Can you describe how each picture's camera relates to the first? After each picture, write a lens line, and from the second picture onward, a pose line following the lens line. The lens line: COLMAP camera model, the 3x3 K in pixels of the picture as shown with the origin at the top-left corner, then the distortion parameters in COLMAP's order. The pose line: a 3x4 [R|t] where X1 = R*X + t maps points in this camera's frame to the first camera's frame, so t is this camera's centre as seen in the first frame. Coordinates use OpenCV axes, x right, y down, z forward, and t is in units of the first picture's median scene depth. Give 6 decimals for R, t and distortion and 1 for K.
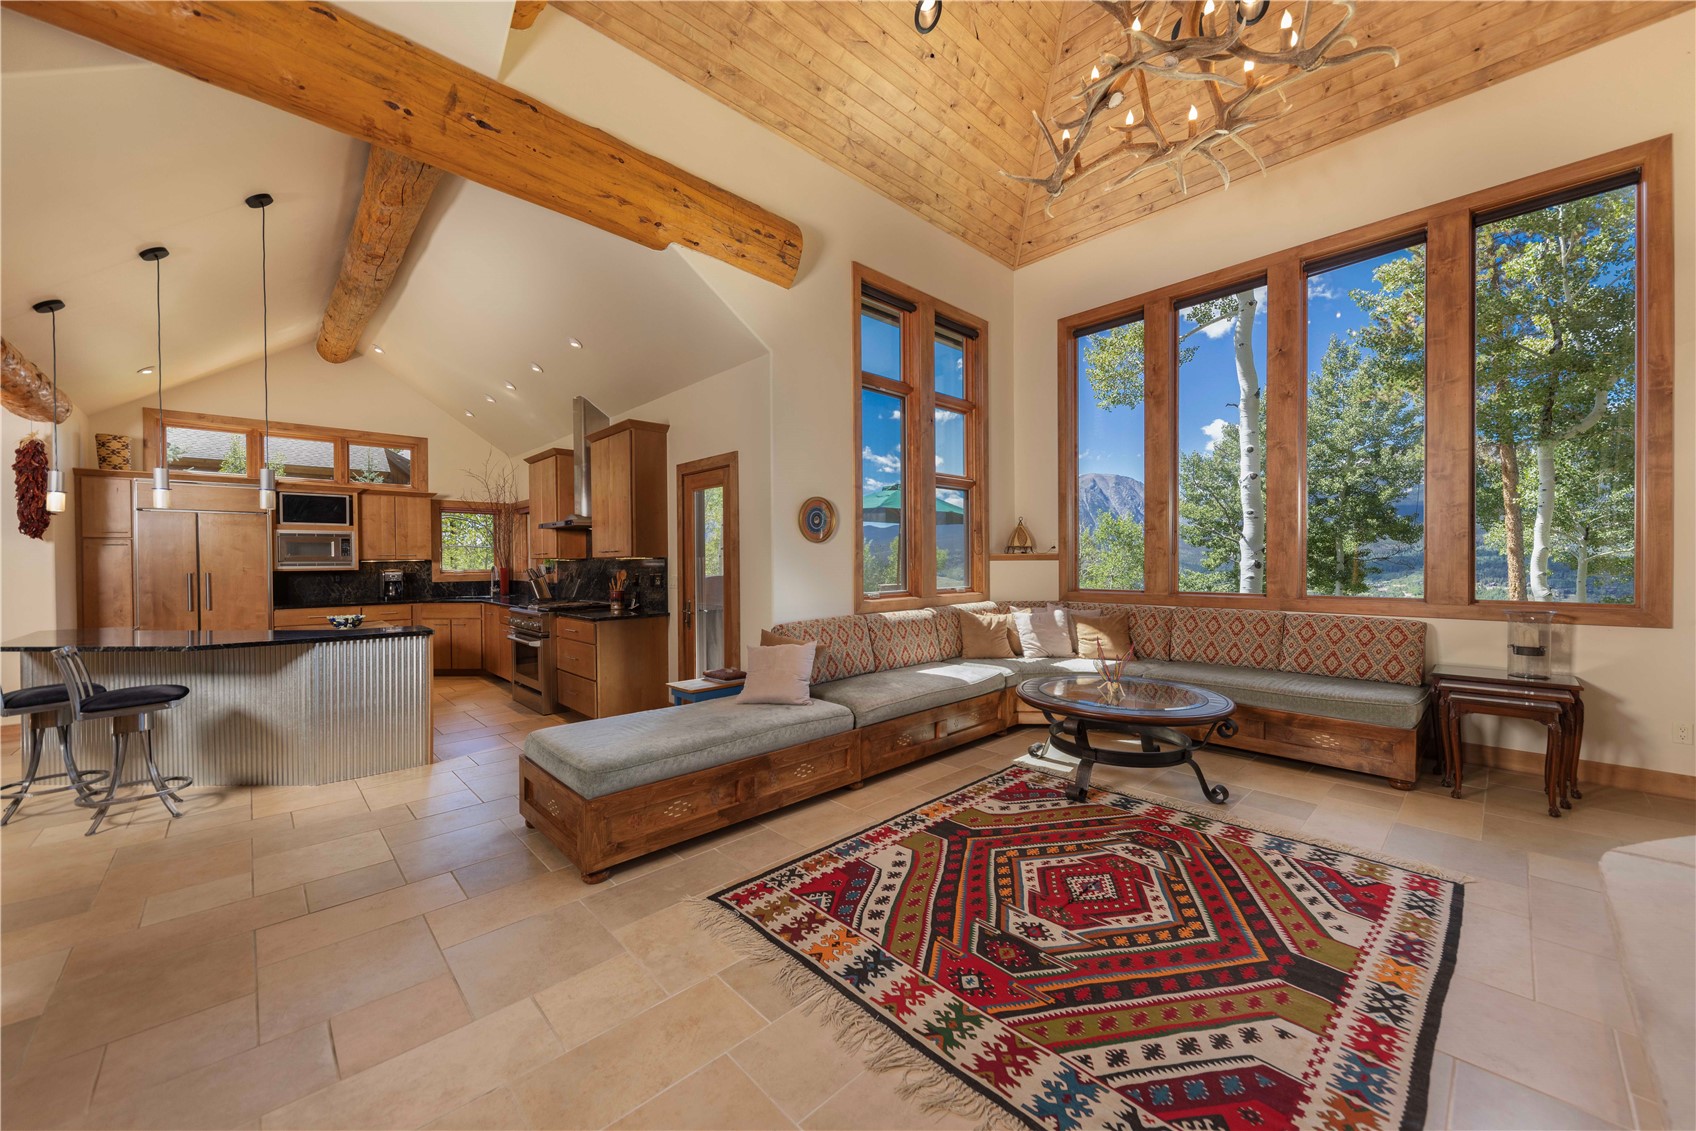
lens RADIAL K [[626.0, 0, 861.5], [0, 626.0, 563.6], [0, 0, 1]] dist [-0.000427, -0.000362]
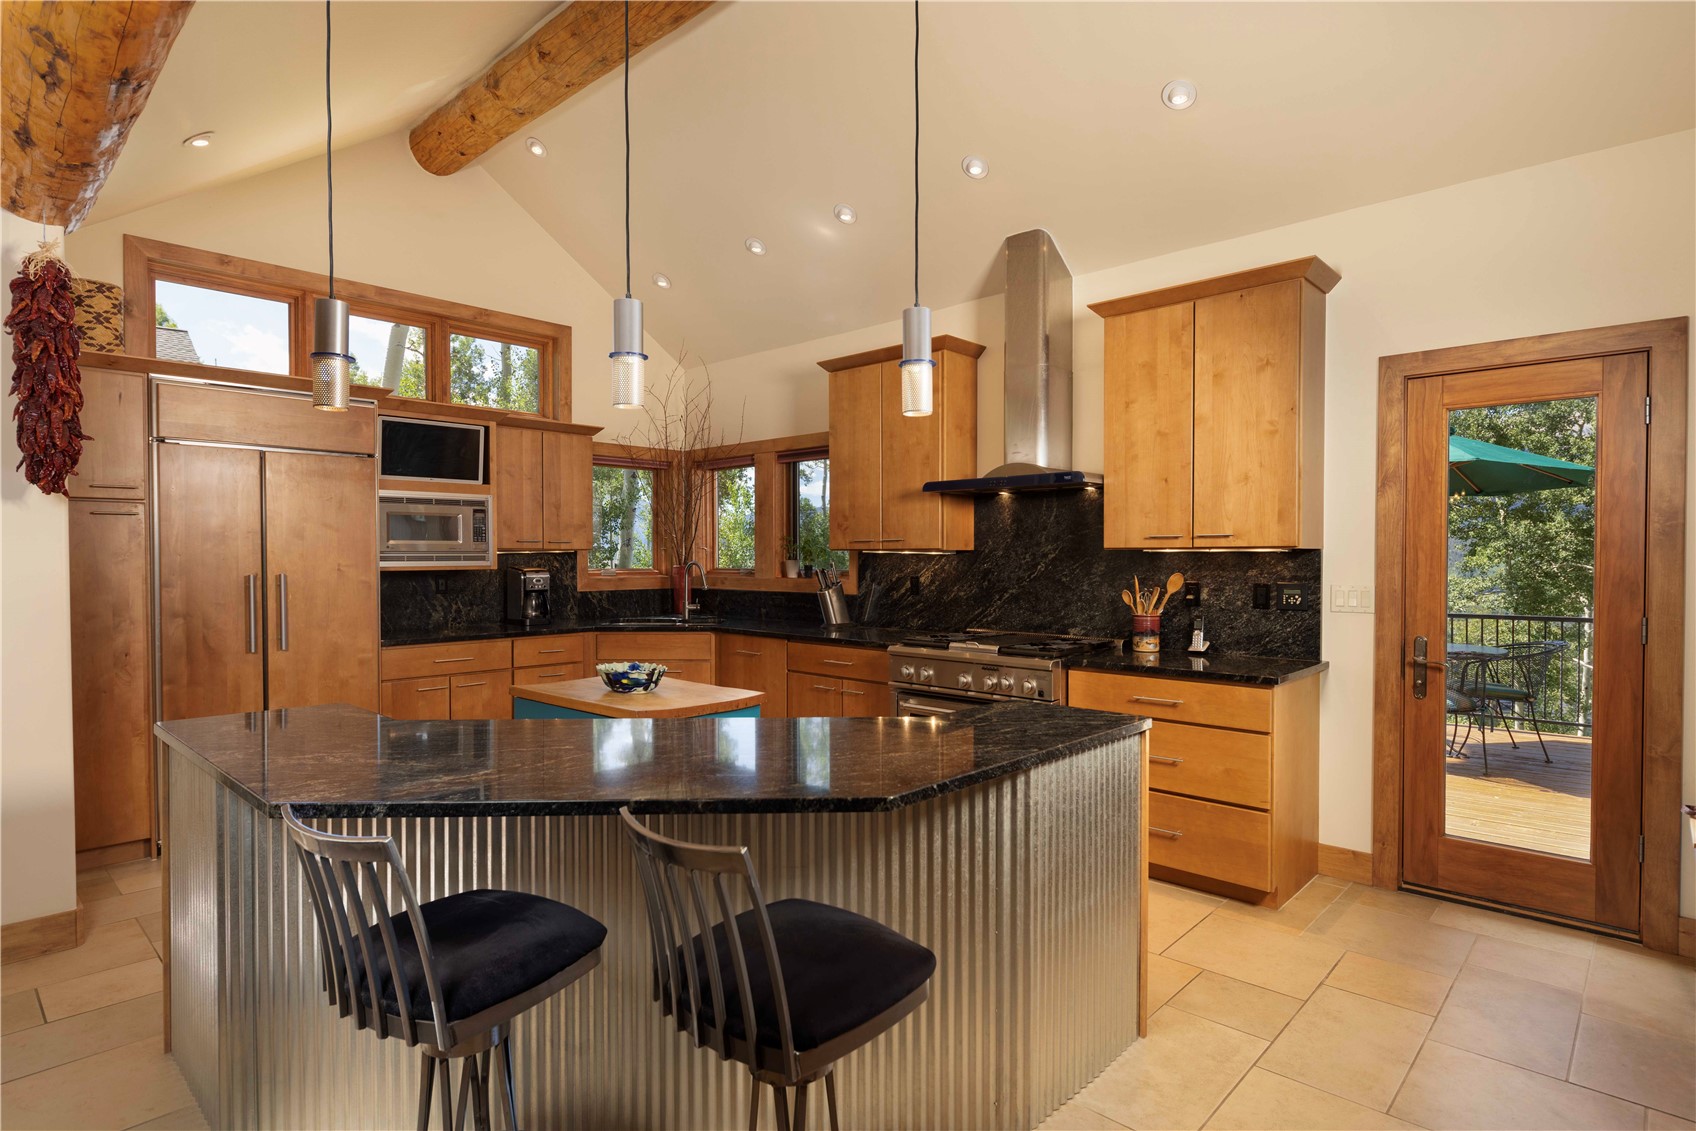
lens RADIAL K [[869.0, 0, 856.5], [0, 869.0, 569.2], [0, 0, 1]] dist [0.004630, 0.000265]
pose [[0.999004, 0.007620, 0.043956, -0.530666], [-0.008127, 0.999902, 0.011370, -0.000697], [-0.043865, -0.011716, 0.998969, 0.254717]]
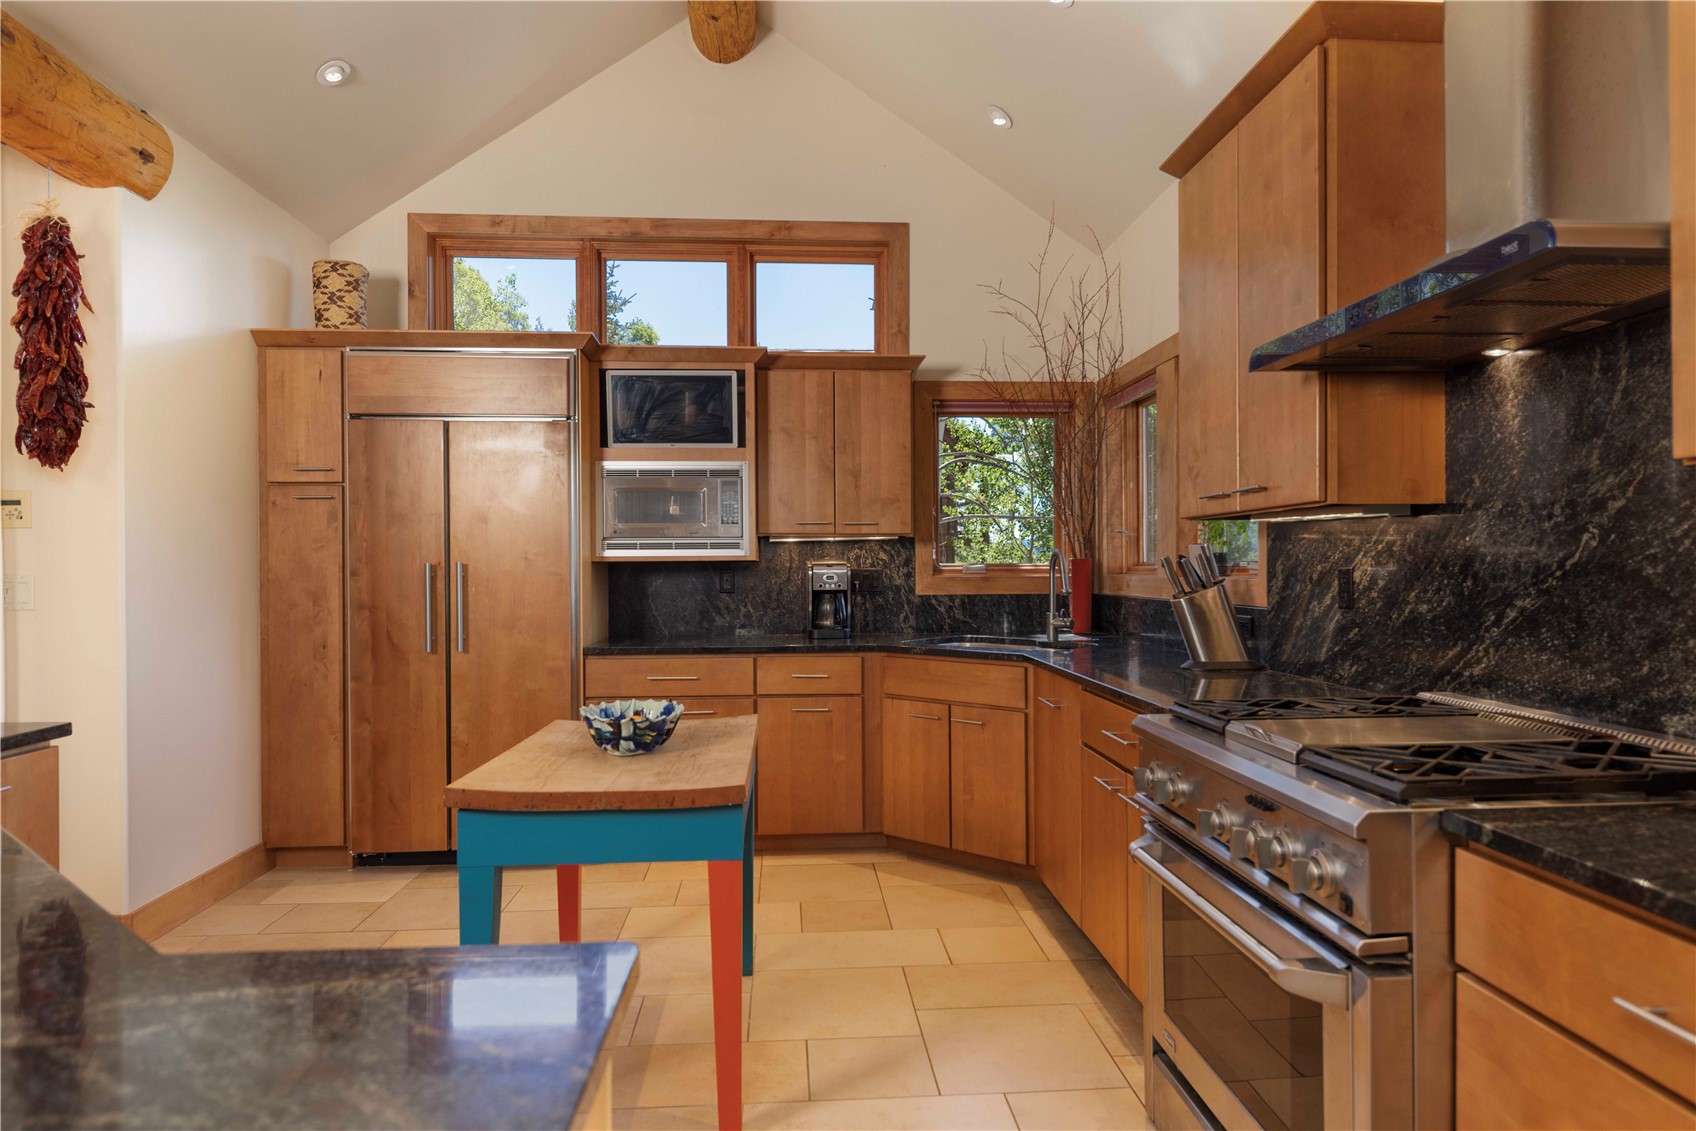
lens RADIAL K [[1022.5, 0, 859.8], [0, 1022.5, 566.9], [0, 0, 1]] dist [0.016236, 0.000074]
pose [[0.760277, 0.005191, -0.649579, -0.335934], [-0.004330, 0.999986, 0.002923, 0.011827], [0.649585, 0.000590, 0.760289, 0.552733]]
